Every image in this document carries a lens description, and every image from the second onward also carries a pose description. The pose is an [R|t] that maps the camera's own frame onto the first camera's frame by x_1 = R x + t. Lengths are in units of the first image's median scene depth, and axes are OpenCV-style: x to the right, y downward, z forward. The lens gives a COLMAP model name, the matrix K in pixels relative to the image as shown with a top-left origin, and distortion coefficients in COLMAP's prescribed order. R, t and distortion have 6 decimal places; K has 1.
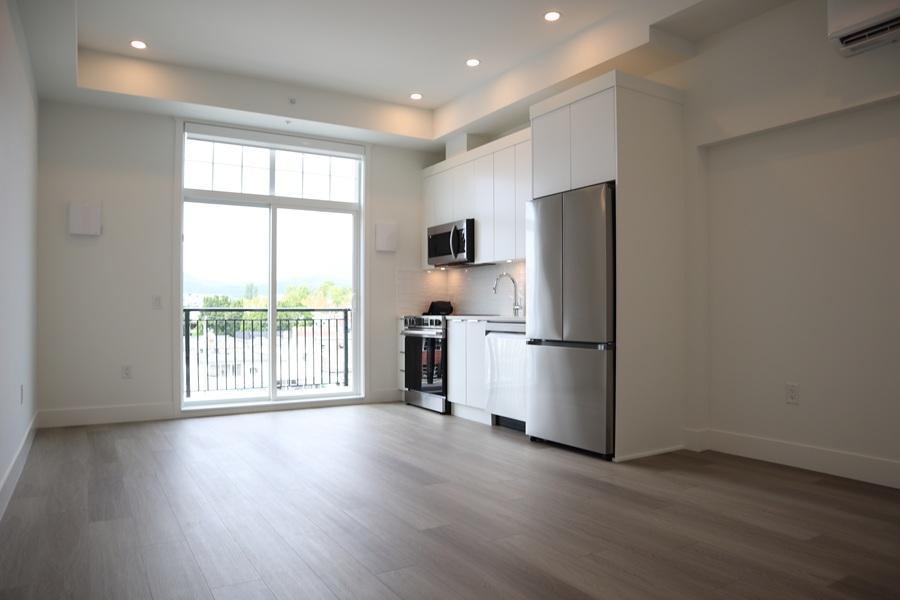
lens RADIAL K [[623.7, 0, 453.8], [0, 623.7, 305.5], [0, 0, 1]] dist [-0.127934, 0.082381]
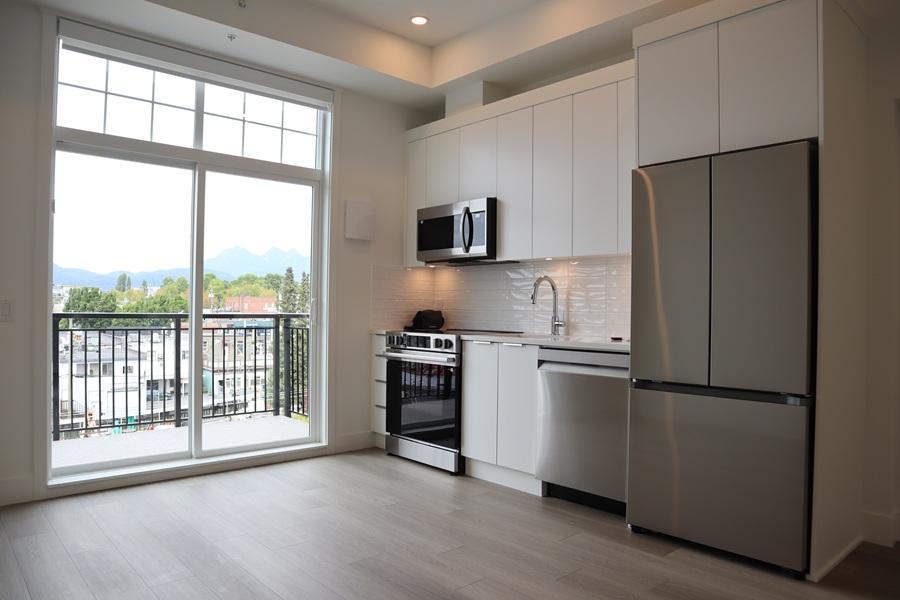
lens RADIAL K [[623.7, 0, 453.8], [0, 623.7, 305.5], [0, 0, 1]] dist [-0.127934, 0.082381]
pose [[0.983159, 0.015645, 0.182081, -0.141816], [-0.016551, 0.999857, 0.003457, -0.017507], [-0.182001, -0.006413, 0.983277, 0.303117]]
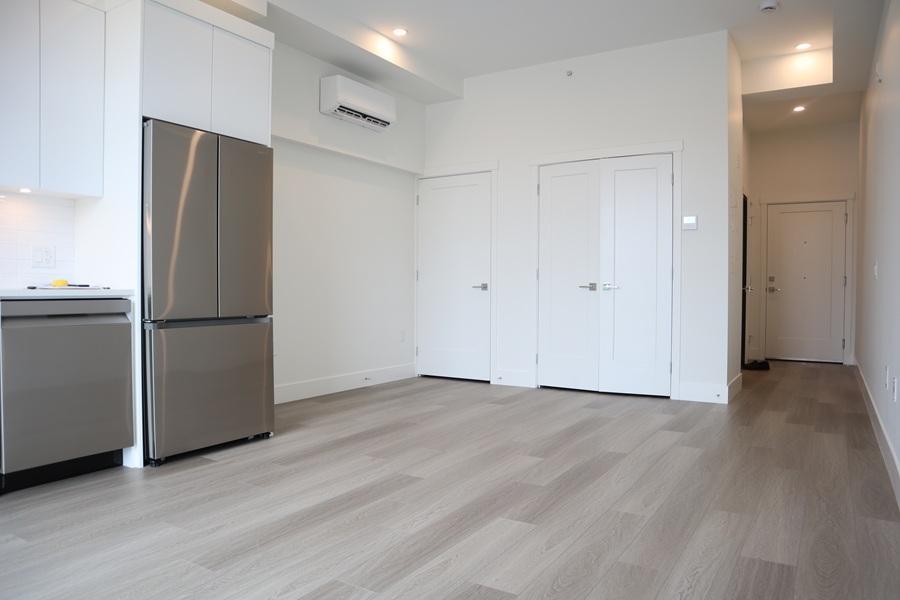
lens RADIAL K [[623.7, 0, 453.8], [0, 623.7, 305.5], [0, 0, 1]] dist [-0.127934, 0.082381]
pose [[-0.447981, -0.024202, 0.893715, -0.480540], [-0.011611, 0.999707, 0.021252, 0.014112], [-0.893967, -0.000857, -0.448131, 0.765947]]
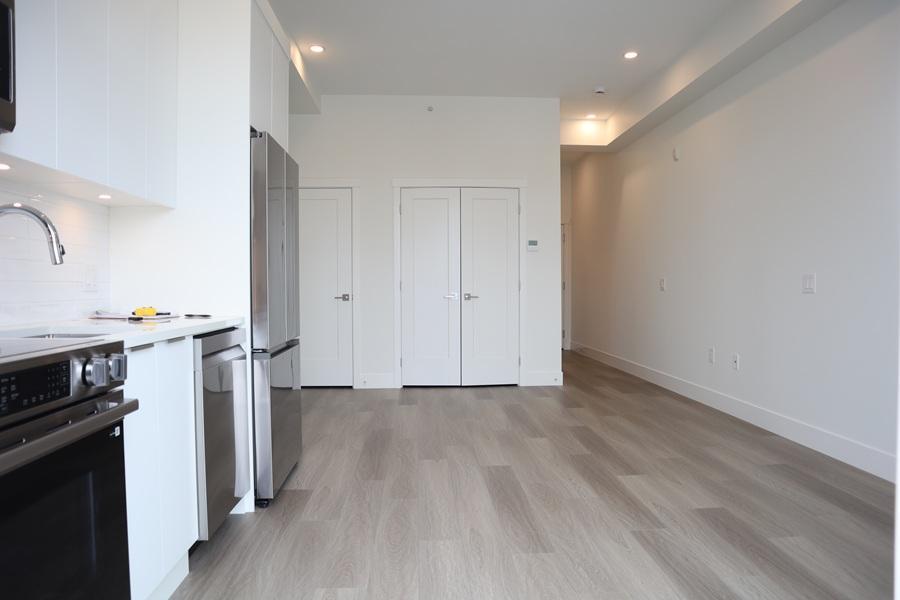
lens RADIAL K [[623.7, 0, 453.8], [0, 623.7, 305.5], [0, 0, 1]] dist [-0.127934, 0.082381]
pose [[-0.880514, -0.009646, 0.473921, -0.264196], [0.000461, 0.999775, 0.021206, -0.003881], [-0.474019, 0.018890, -0.880312, 1.115812]]
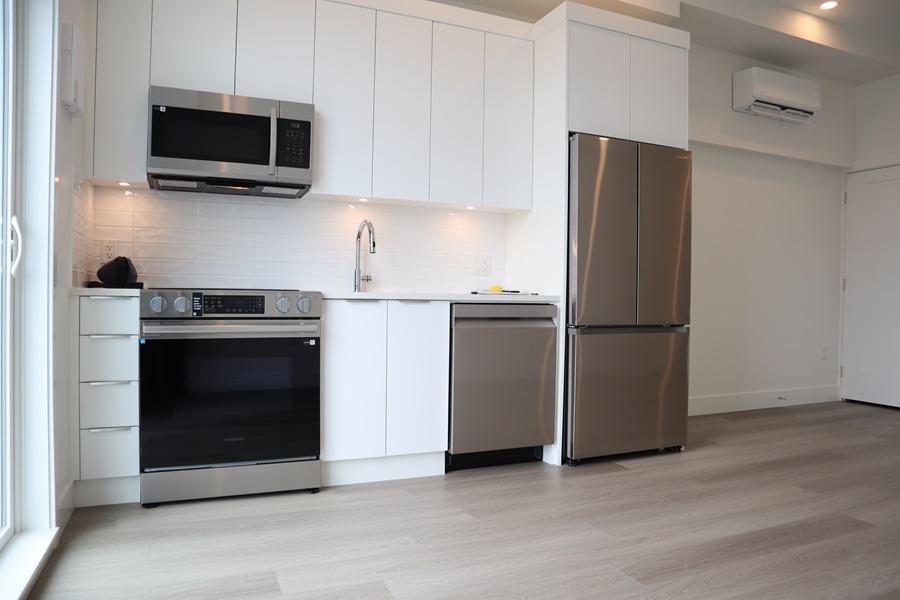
lens RADIAL K [[623.7, 0, 453.8], [0, 623.7, 305.5], [0, 0, 1]] dist [-0.127934, 0.082381]
pose [[0.137911, -0.014923, 0.990332, -0.462510], [-0.025592, 0.999499, 0.018625, 0.015376], [-0.990114, -0.027913, 0.137460, 0.795607]]
